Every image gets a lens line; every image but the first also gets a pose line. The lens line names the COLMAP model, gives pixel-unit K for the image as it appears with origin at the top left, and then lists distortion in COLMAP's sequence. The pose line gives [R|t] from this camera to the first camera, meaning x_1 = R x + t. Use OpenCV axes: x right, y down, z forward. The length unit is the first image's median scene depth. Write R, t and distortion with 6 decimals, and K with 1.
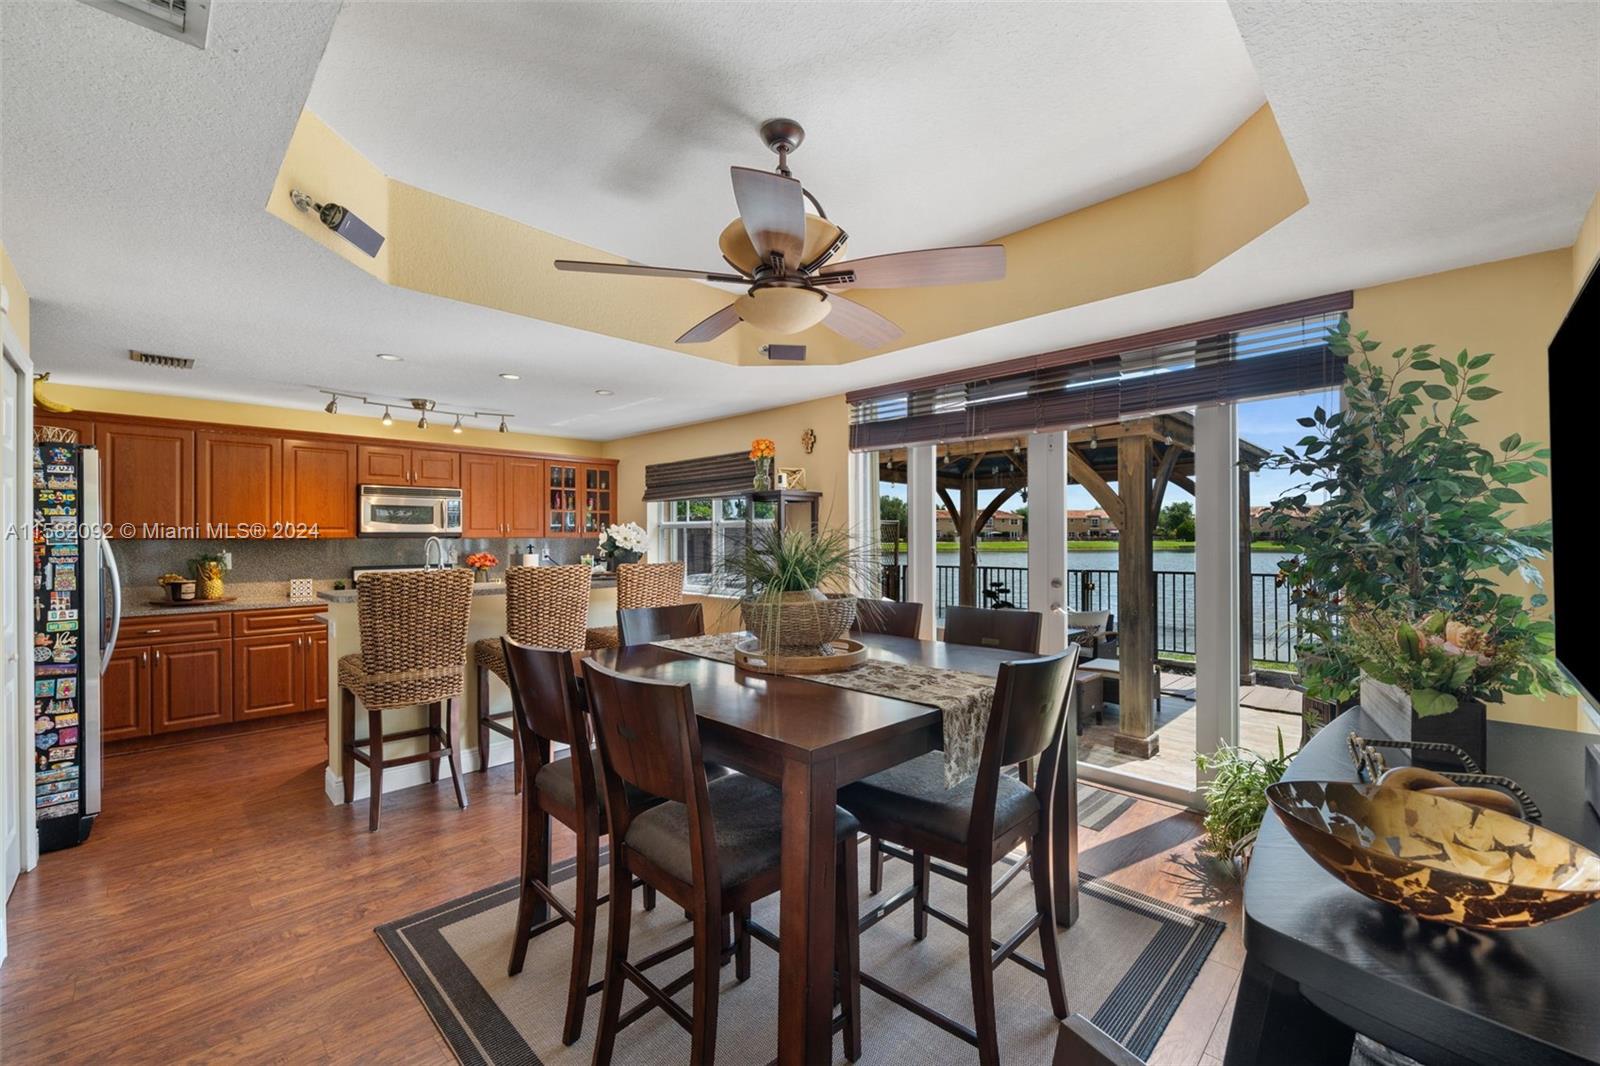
lens RADIAL K [[665.4, 0, 805.9], [0, 665.4, 536.3], [0, 0, 1]] dist [-0.000760, 0.000249]
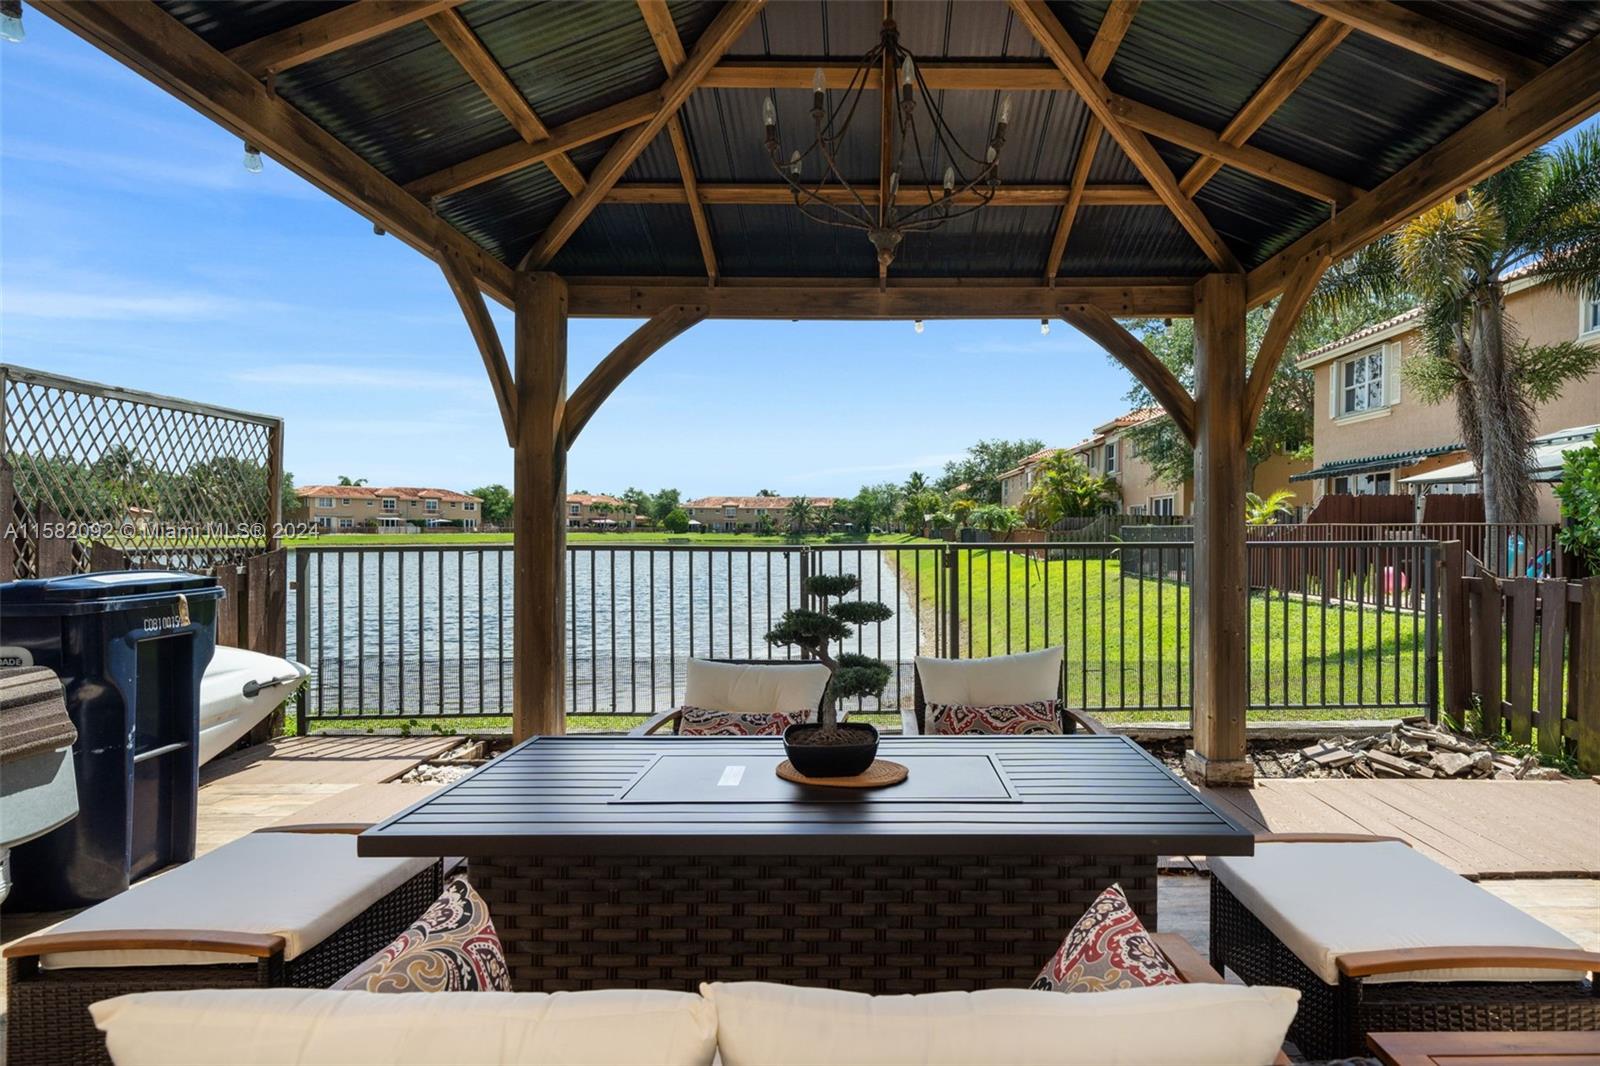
lens RADIAL K [[787.1, 0, 863.1], [0, 787.1, 533.2], [0, 0, 1]] dist [-0.016887, -0.000705]
pose [[0.709659, 0.002699, 0.704540, 0.158160], [-0.004577, 0.999989, 0.000780, 0.081213], [-0.704530, -0.003778, 0.709664, 1.184040]]
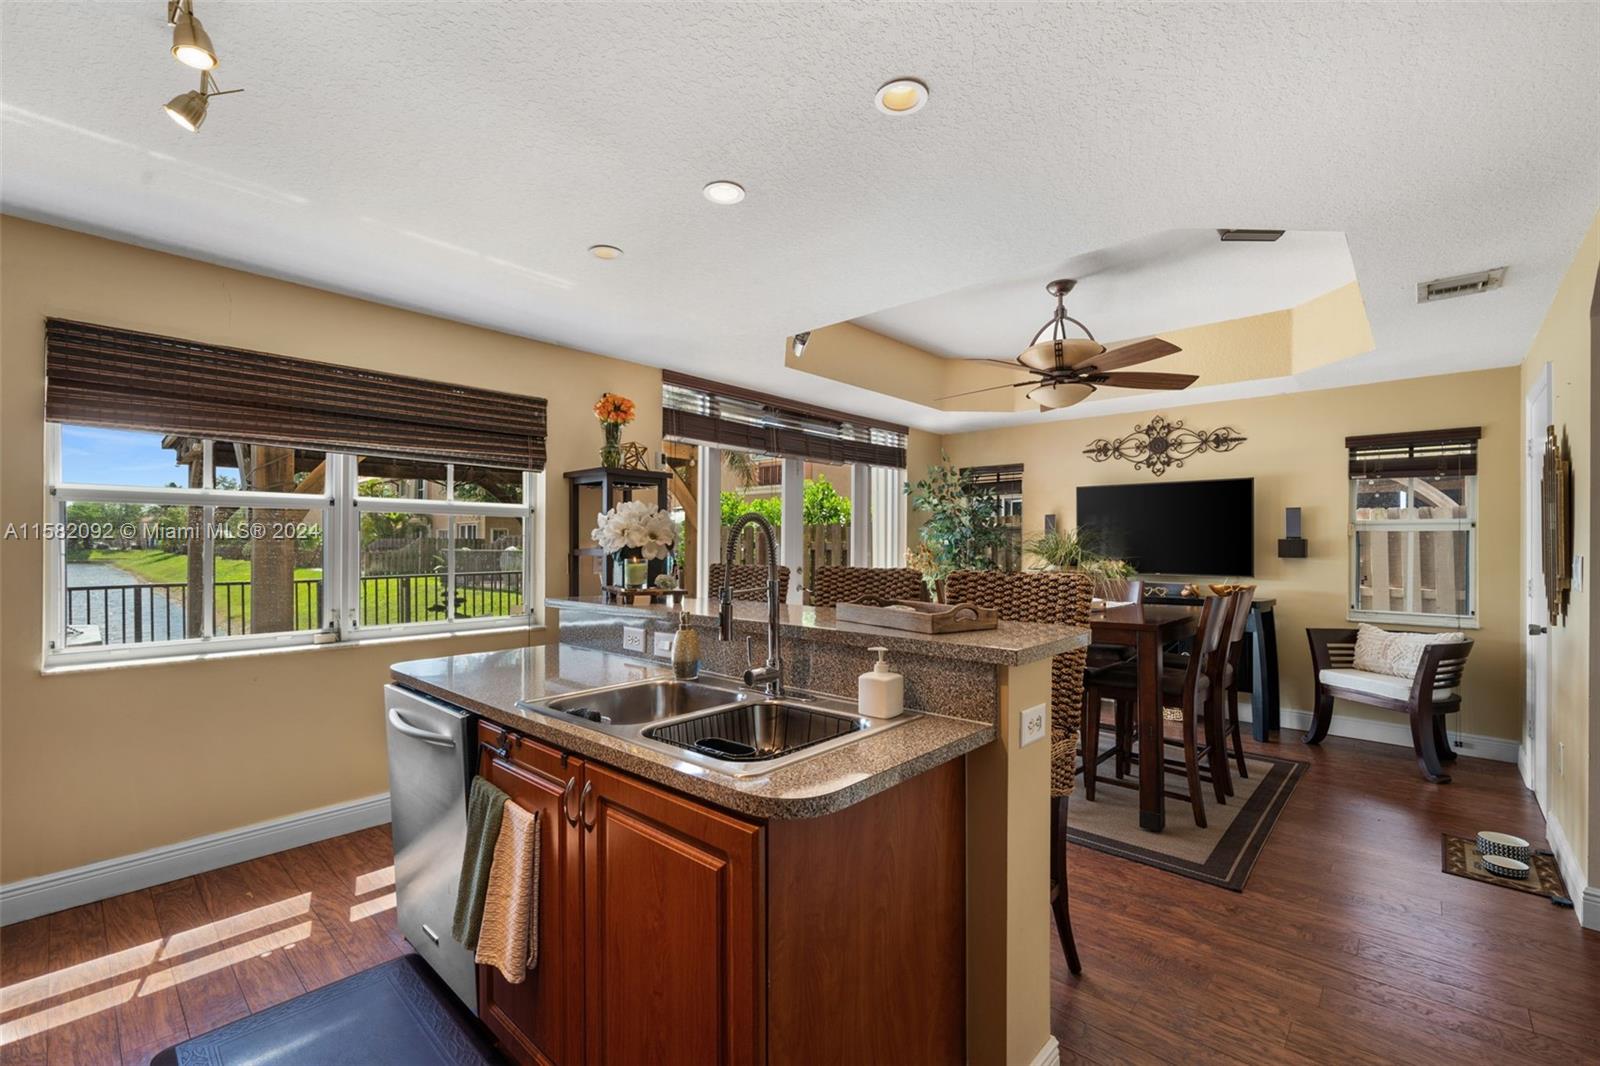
lens RADIAL K [[689.3, 0, 794.1], [0, 689.3, 538.7], [0, 0, 1]] dist [0.001908, -0.000352]
pose [[-0.038950, 0.011922, 0.999170, -0.878454], [-0.001395, 0.999927, -0.011985, 0.019303], [-0.999240, -0.001861, -0.038931, 0.892558]]
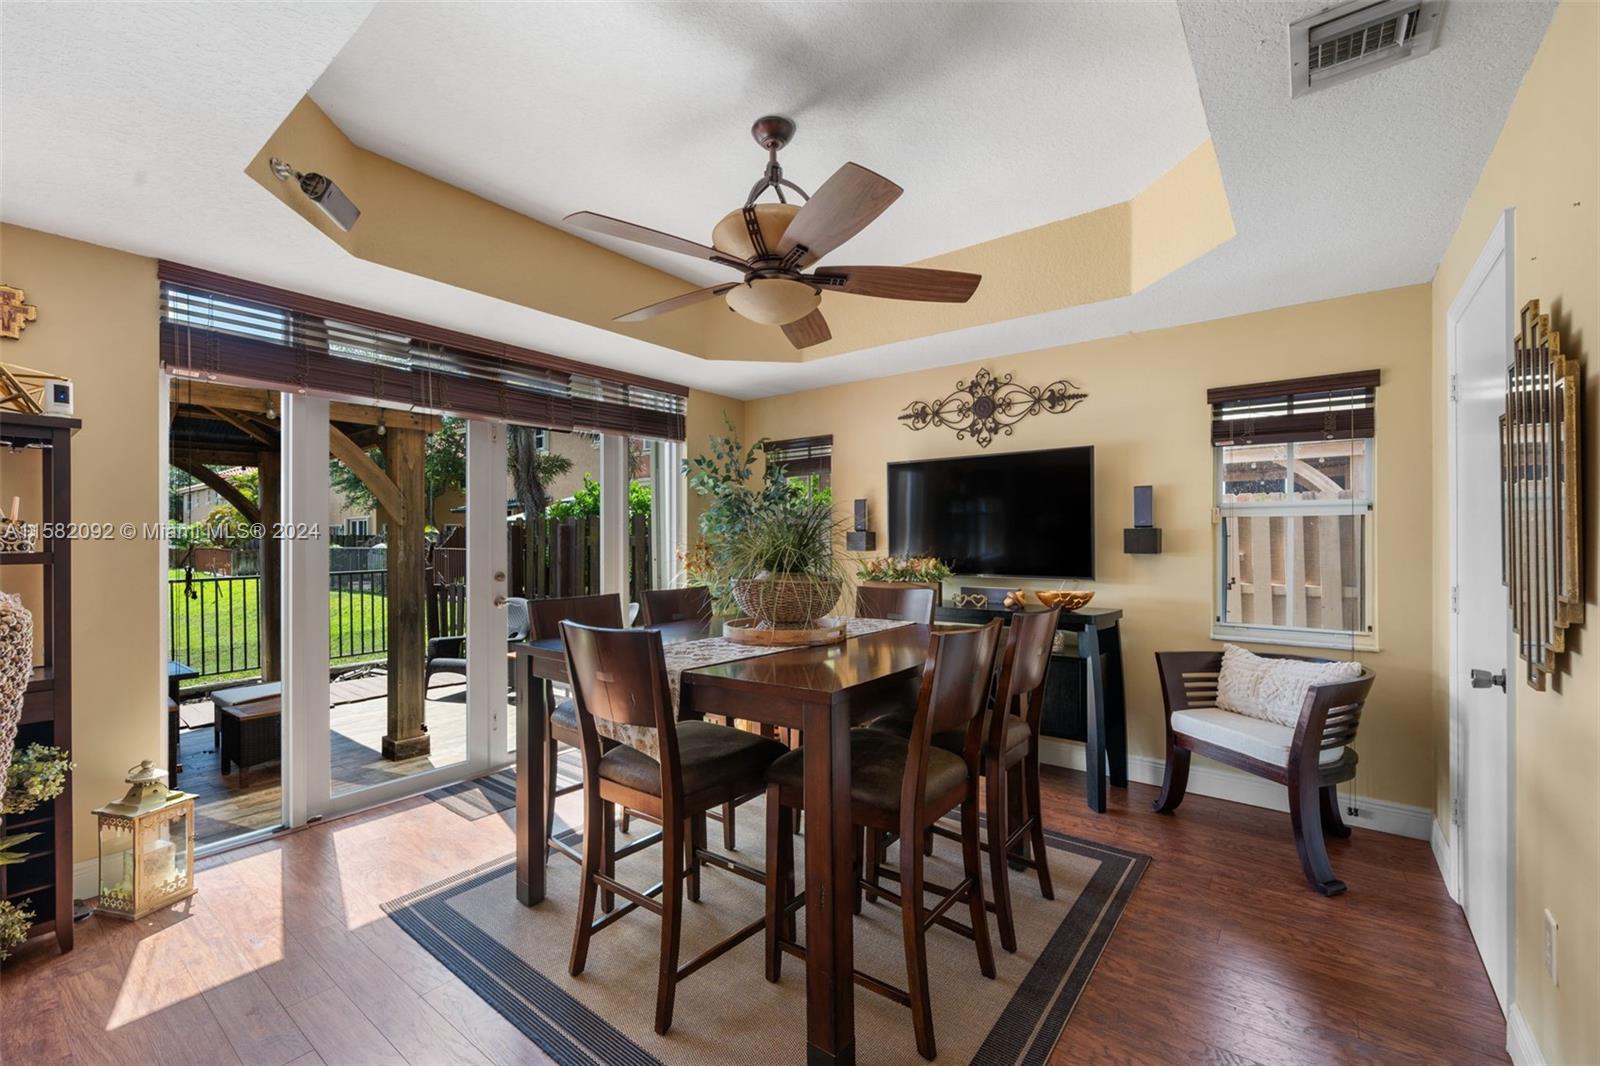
lens RADIAL K [[665.4, 0, 799.8], [0, 665.4, 534.5], [0, 0, 1]] dist [-0.000760, 0.000249]
pose [[-0.124563, 0.009445, 0.992167, -0.552257], [0.007224, 0.999937, -0.008612, 0.017262], [-0.992185, 0.006095, -0.124624, 0.567849]]
